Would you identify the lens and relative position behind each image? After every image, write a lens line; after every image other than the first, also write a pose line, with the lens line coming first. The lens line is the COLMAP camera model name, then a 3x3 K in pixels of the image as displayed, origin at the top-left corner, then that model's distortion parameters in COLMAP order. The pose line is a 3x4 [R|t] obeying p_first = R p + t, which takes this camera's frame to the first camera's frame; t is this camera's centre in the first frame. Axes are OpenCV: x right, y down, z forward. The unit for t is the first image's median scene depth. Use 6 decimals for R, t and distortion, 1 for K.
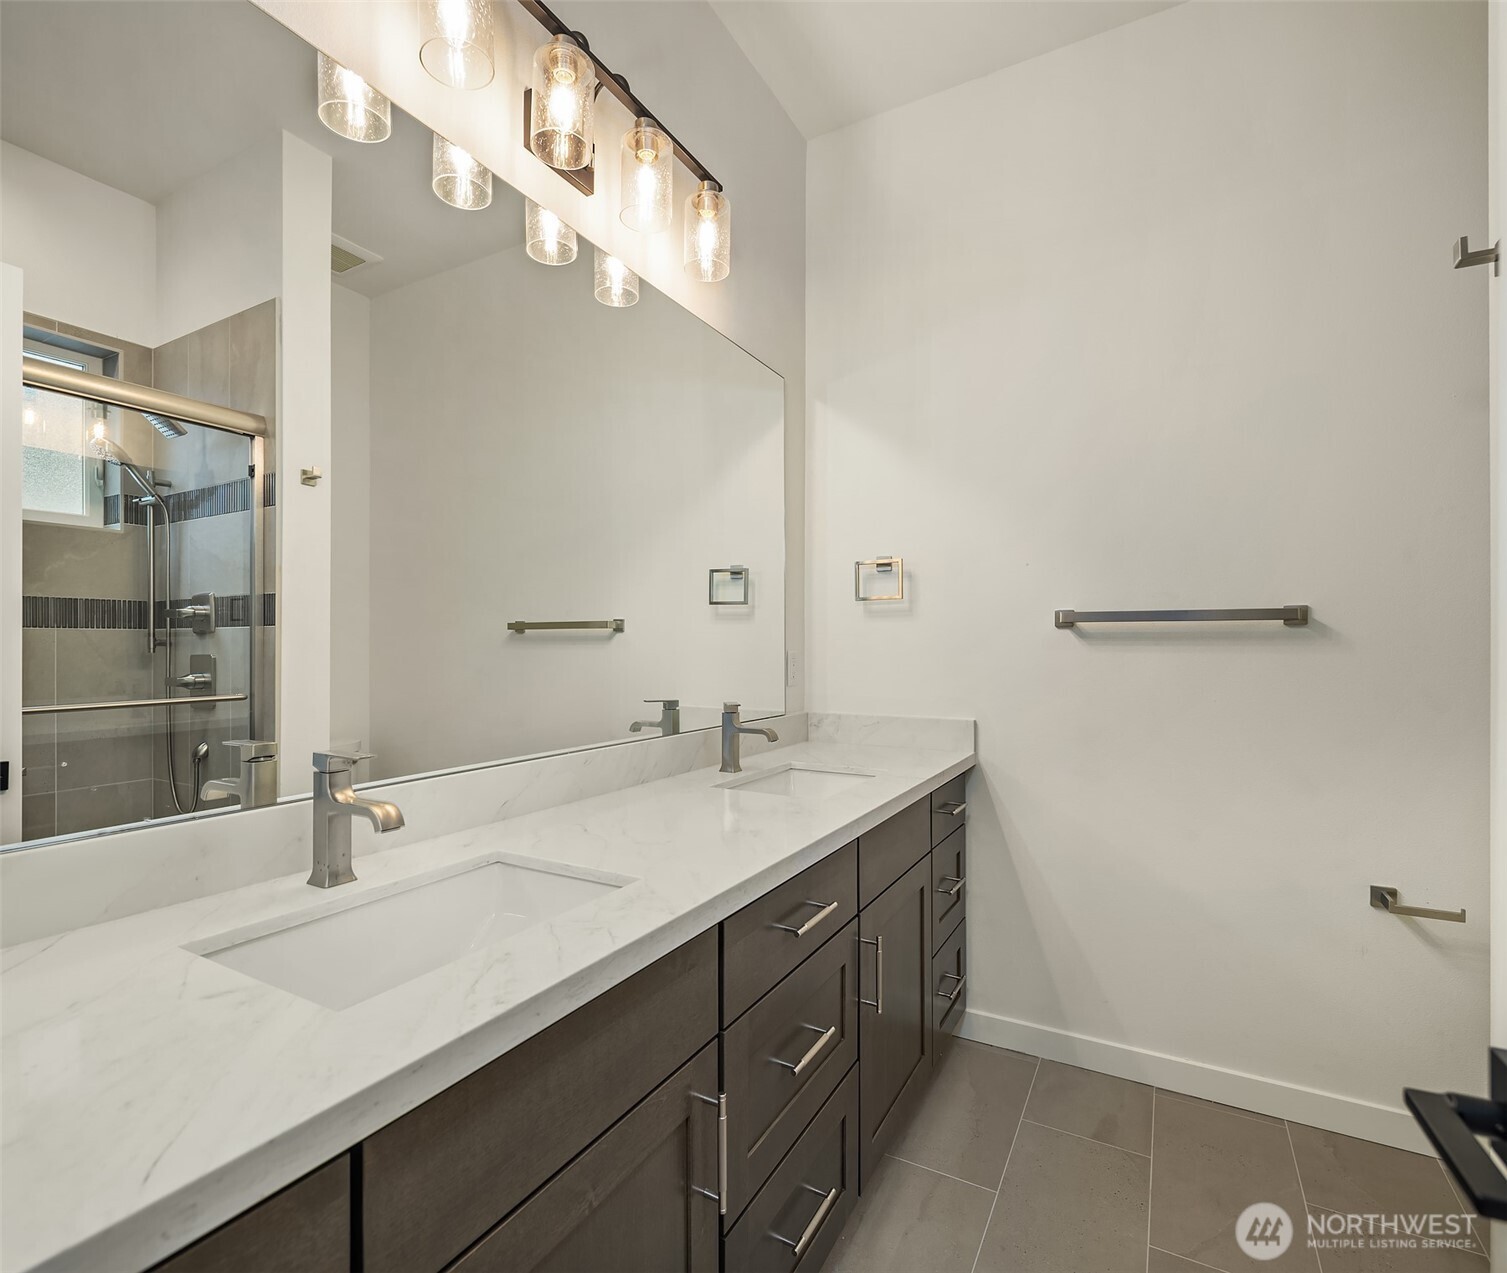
lens RADIAL K [[741.4, 0, 753.5], [0, 741.4, 636.5], [0, 0, 1]] dist [0.000691, 0.000064]
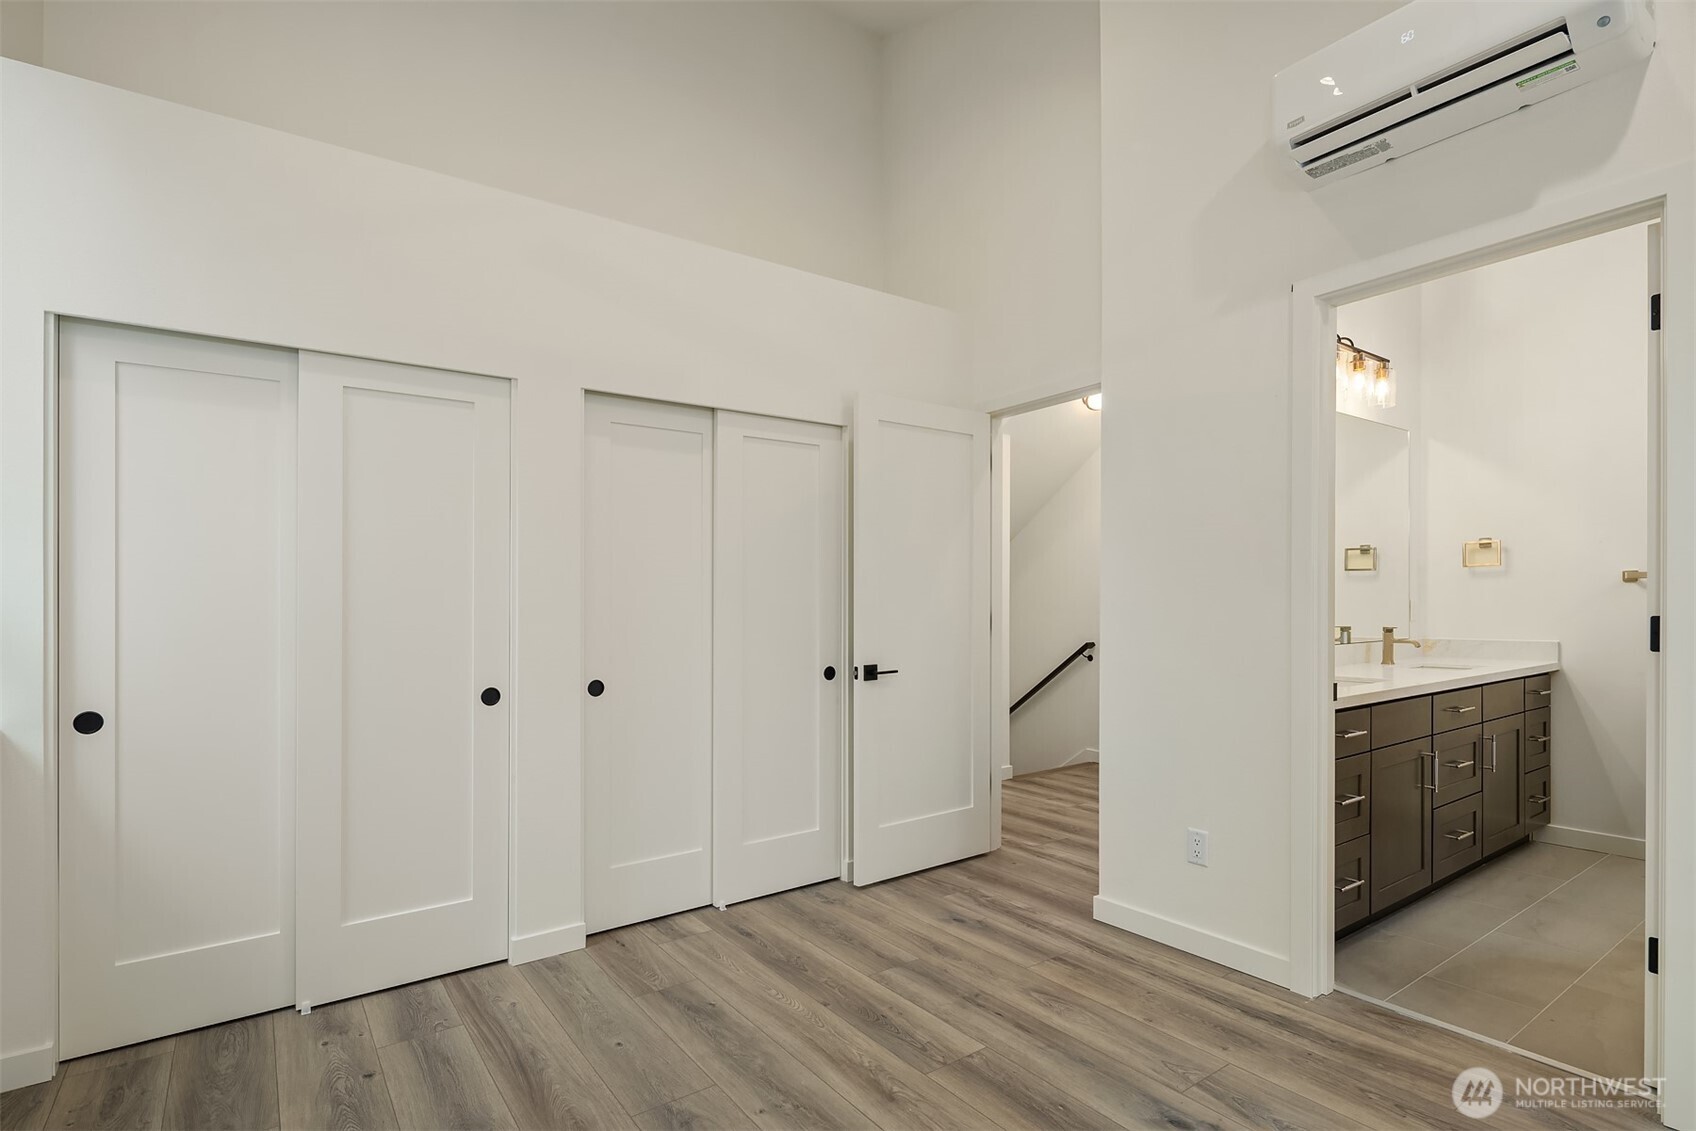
lens RADIAL K [[833.8, 0, 850.9], [0, 833.8, 602.3], [0, 0, 1]] dist [0.001974, 0.000208]
pose [[0.904149, -0.003658, -0.427203, -0.314928], [0.006059, 0.999973, 0.004261, 0.013394], [0.427175, -0.006441, 0.904146, -1.299148]]
